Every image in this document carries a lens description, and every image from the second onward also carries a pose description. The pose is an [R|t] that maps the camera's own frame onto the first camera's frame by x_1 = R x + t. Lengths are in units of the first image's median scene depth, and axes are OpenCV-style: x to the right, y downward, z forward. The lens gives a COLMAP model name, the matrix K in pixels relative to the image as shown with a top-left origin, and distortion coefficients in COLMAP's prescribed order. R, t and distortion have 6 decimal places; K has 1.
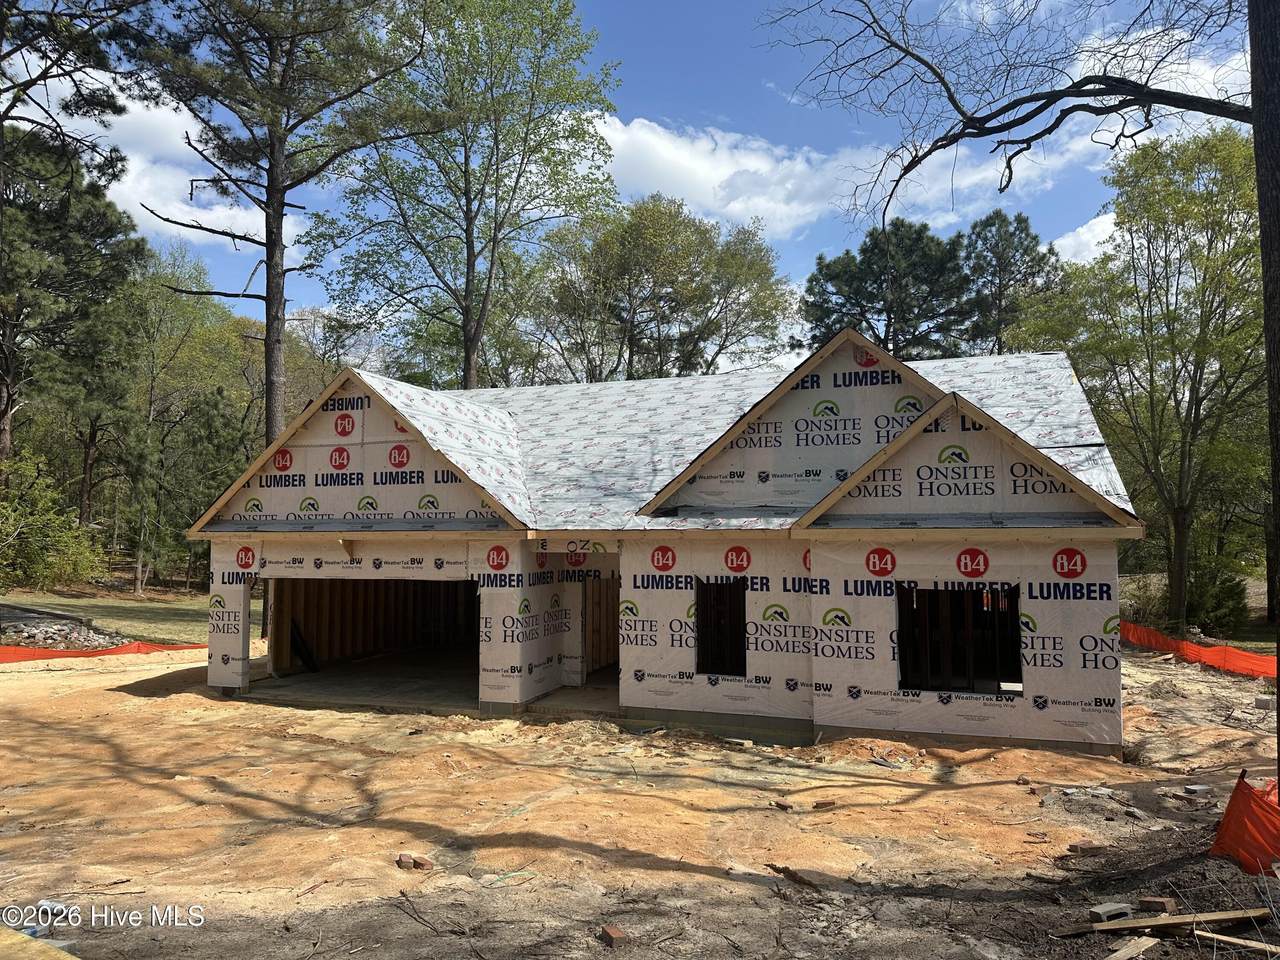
lens RADIAL K [[880.3, 0, 638.2], [0, 880.3, 483.1], [0, 0, 1]] dist [0.016880, -0.002629]
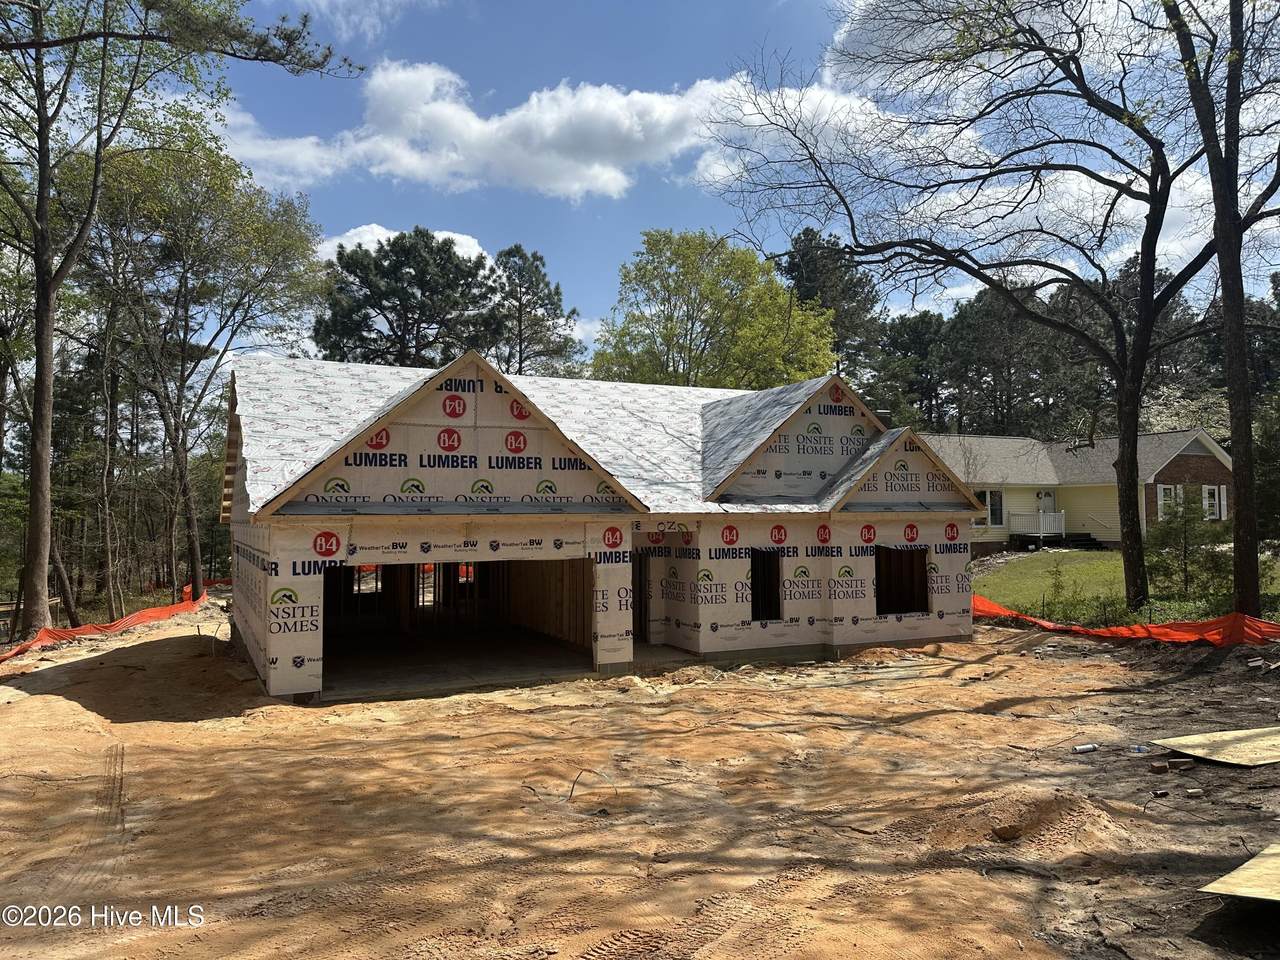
lens RADIAL K [[881.5, 0, 640.9], [0, 881.5, 497.8], [0, 0, 1]] dist [-0.000141, -0.009780]
pose [[0.717352, 0.014499, 0.696560, -0.940515], [-0.032550, 0.999389, 0.012720, 0.018162], [-0.695950, -0.031798, 0.717386, 0.160626]]
